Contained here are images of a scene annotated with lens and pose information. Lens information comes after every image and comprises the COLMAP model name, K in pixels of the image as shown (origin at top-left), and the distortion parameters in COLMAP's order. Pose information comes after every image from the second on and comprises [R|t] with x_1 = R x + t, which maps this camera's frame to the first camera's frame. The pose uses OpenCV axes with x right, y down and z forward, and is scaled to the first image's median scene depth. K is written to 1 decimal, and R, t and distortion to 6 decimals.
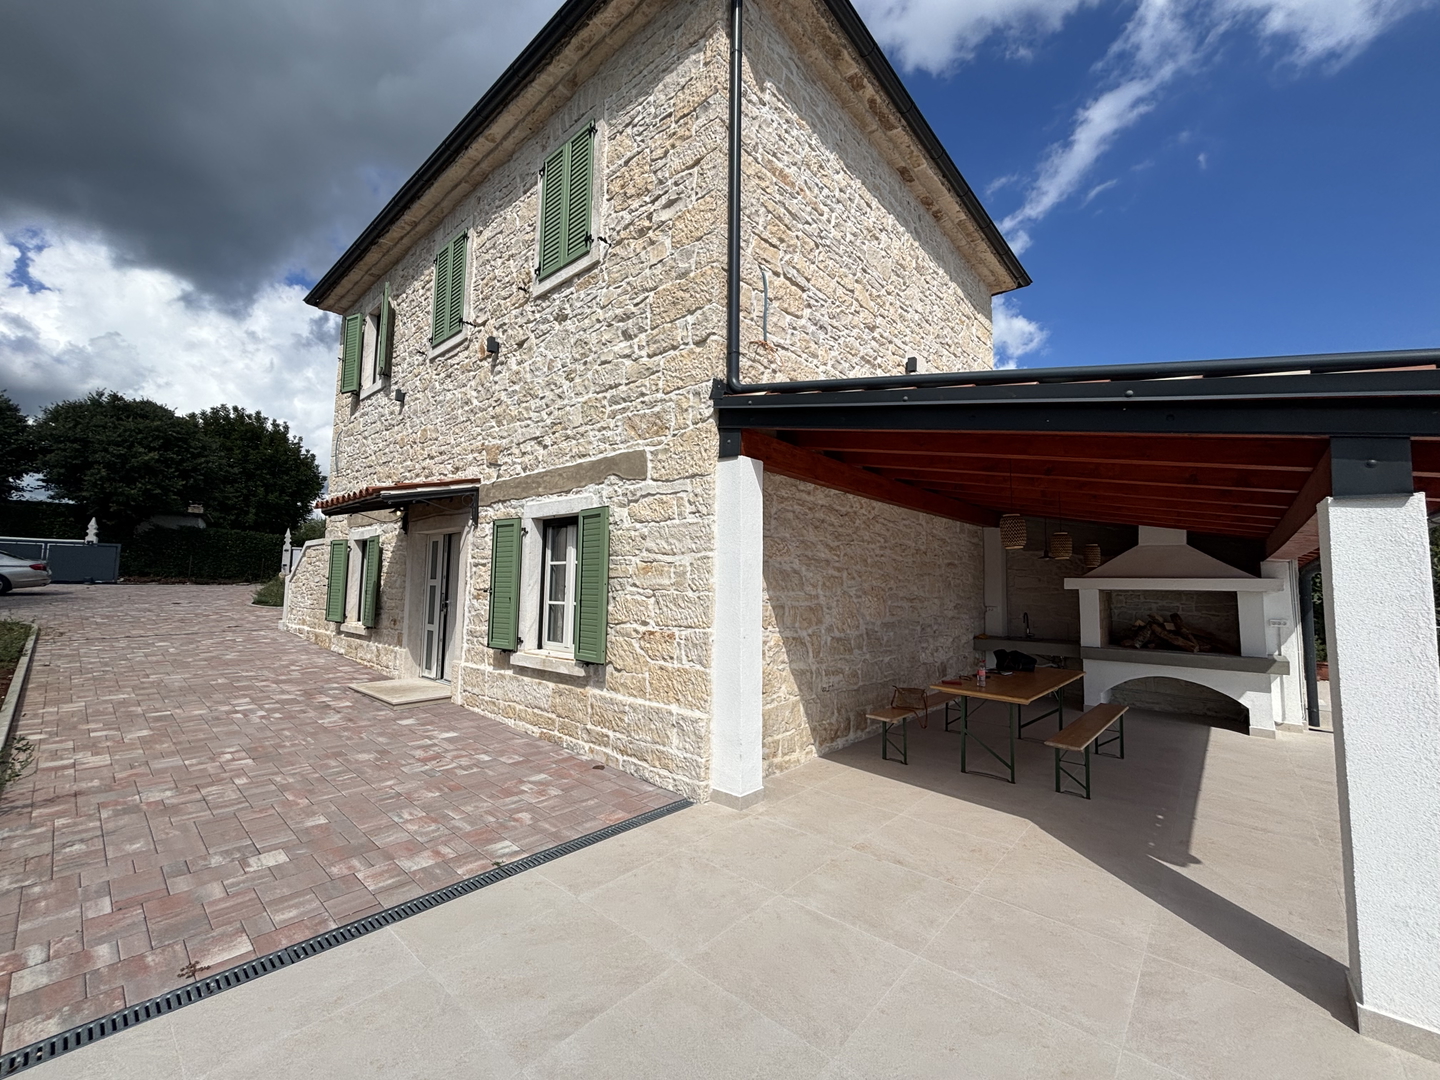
lens RADIAL K [[583.1, 0, 719.9], [0, 583.1, 532.7], [0, 0, 1]] dist [0.002852, -0.000453]
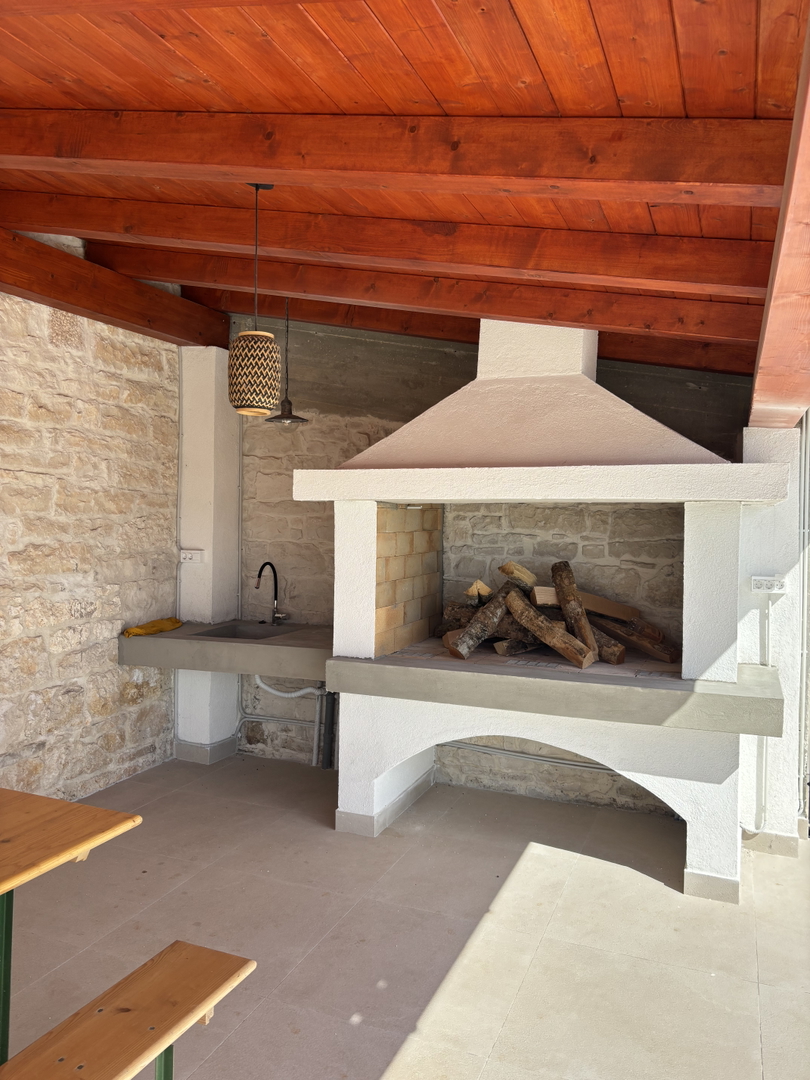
lens RADIAL K [[824.6, 0, 405.2], [0, 824.6, 545.3], [0, 0, 1]] dist [0.000023, 0.001814]
pose [[0.944234, -0.017154, 0.328828, 0.500702], [-0.023717, 0.992505, 0.119879, 0.063868], [-0.328420, -0.120993, 0.936750, 0.520231]]
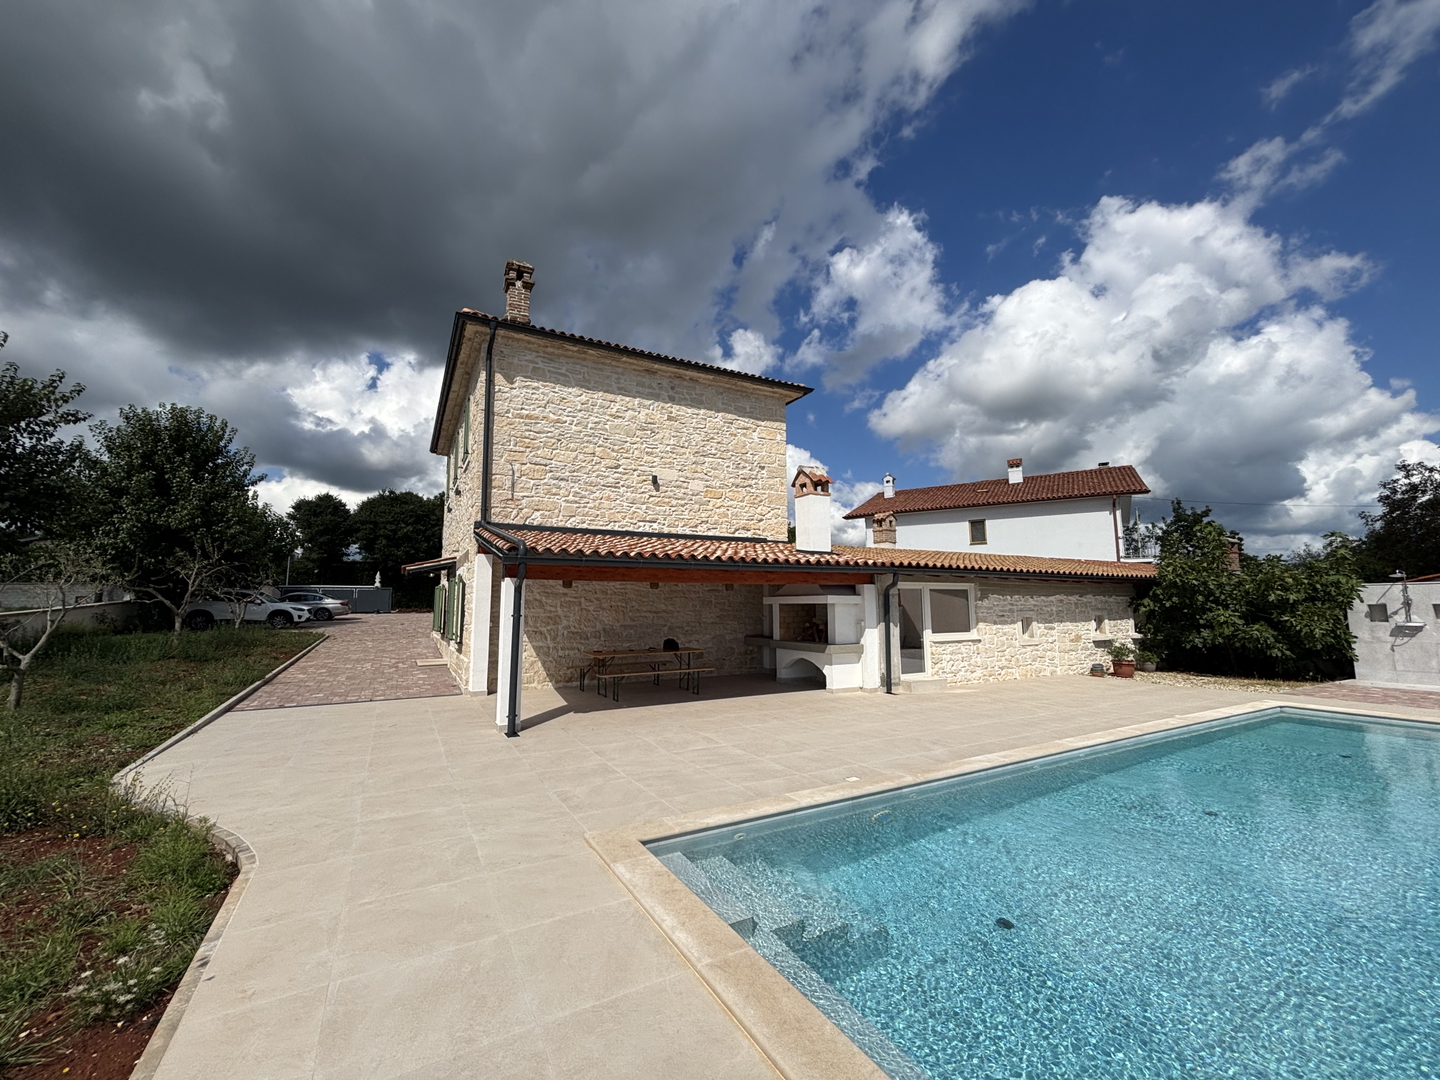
lens RADIAL K [[583.1, 0, 730.5], [0, 583.1, 535.4], [0, 0, 1]] dist [0.002852, -0.000453]
pose [[0.943798, -0.060956, -0.324855, 1.060254], [0.050613, 0.997909, -0.040203, -0.033816], [0.326626, 0.021502, 0.944909, -0.561726]]
